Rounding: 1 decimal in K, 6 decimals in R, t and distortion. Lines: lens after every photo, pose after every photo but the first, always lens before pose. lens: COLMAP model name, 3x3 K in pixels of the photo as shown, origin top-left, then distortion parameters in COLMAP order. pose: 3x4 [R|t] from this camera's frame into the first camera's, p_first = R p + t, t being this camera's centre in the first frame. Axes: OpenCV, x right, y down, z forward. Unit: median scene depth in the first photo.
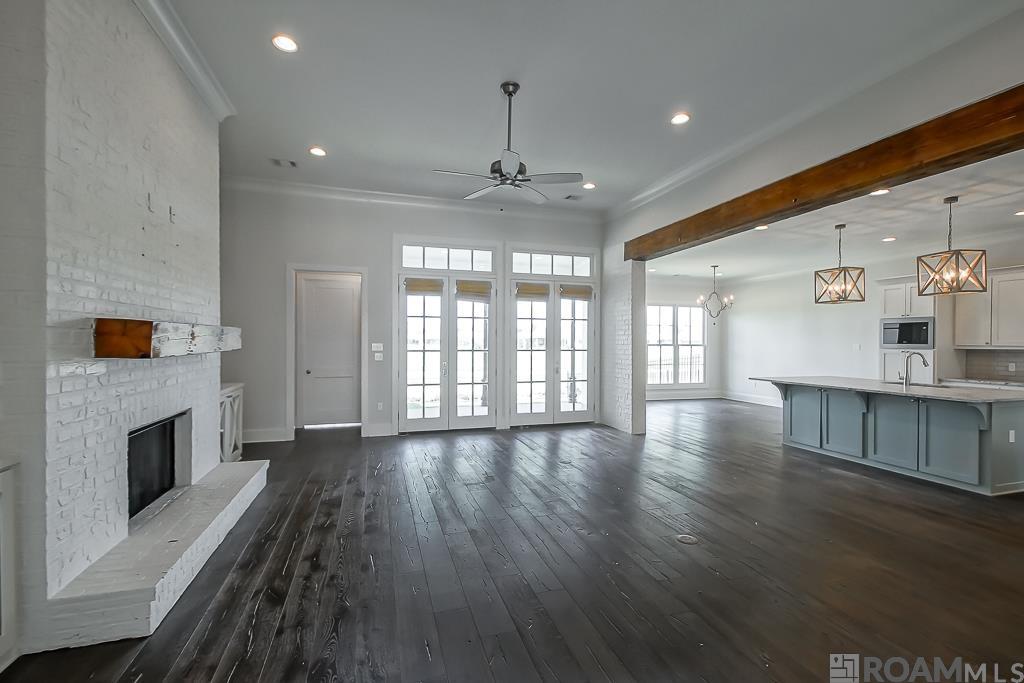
lens RADIAL K [[457.9, 0, 517.3], [0, 457.9, 345.6], [0, 0, 1]] dist [0.001412, -0.000227]
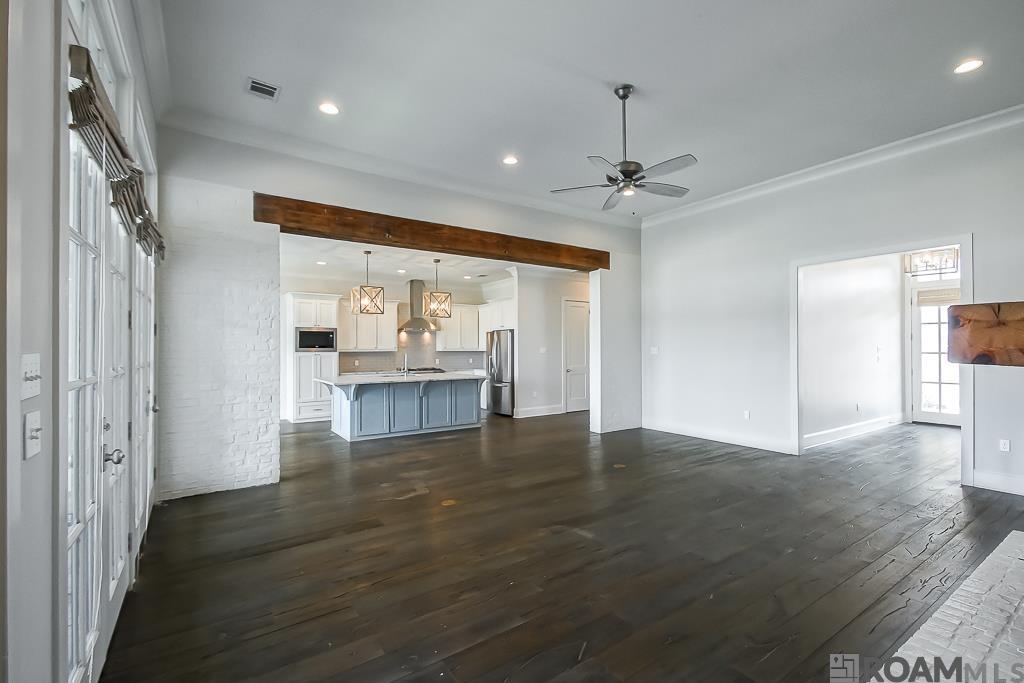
lens RADIAL K [[457.9, 0, 517.3], [0, 457.9, 345.6], [0, 0, 1]] dist [0.001412, -0.000227]
pose [[-0.292998, 0.005696, 0.956096, -0.490504], [0.011328, 0.999933, -0.002486, -0.001512], [-0.956046, 0.010102, -0.293043, 0.839522]]
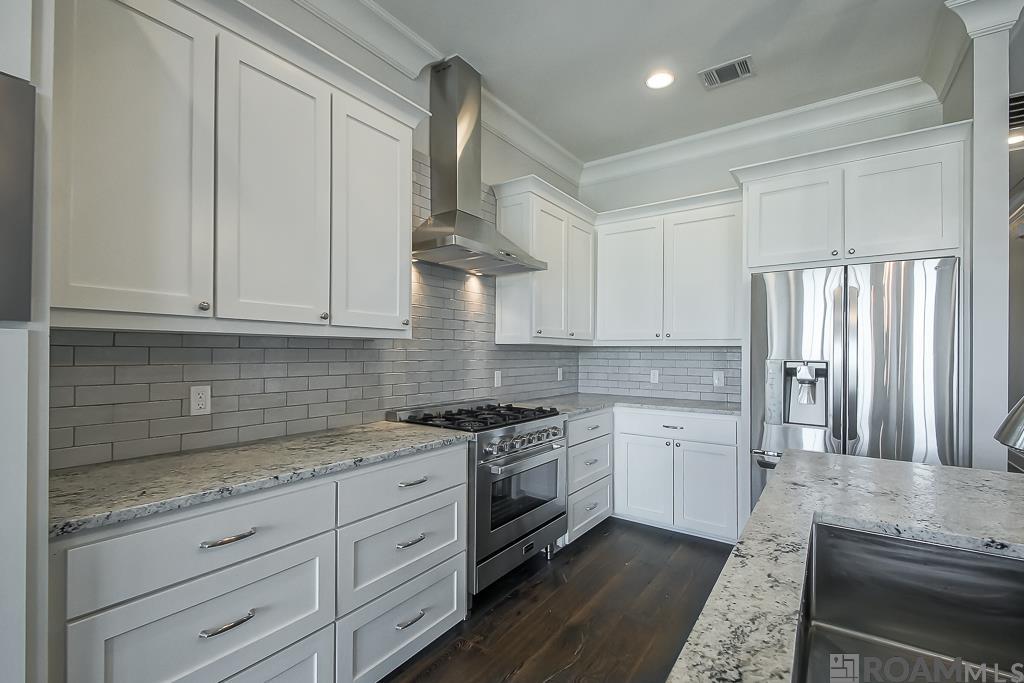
lens RADIAL K [[457.9, 0, 517.3], [0, 457.9, 345.6], [0, 0, 1]] dist [0.001412, -0.000227]
pose [[-0.615699, 0.005721, 0.787961, 0.648794], [0.001723, 0.999981, -0.005914, 0.014186], [-0.787980, -0.002284, -0.615697, 0.910389]]
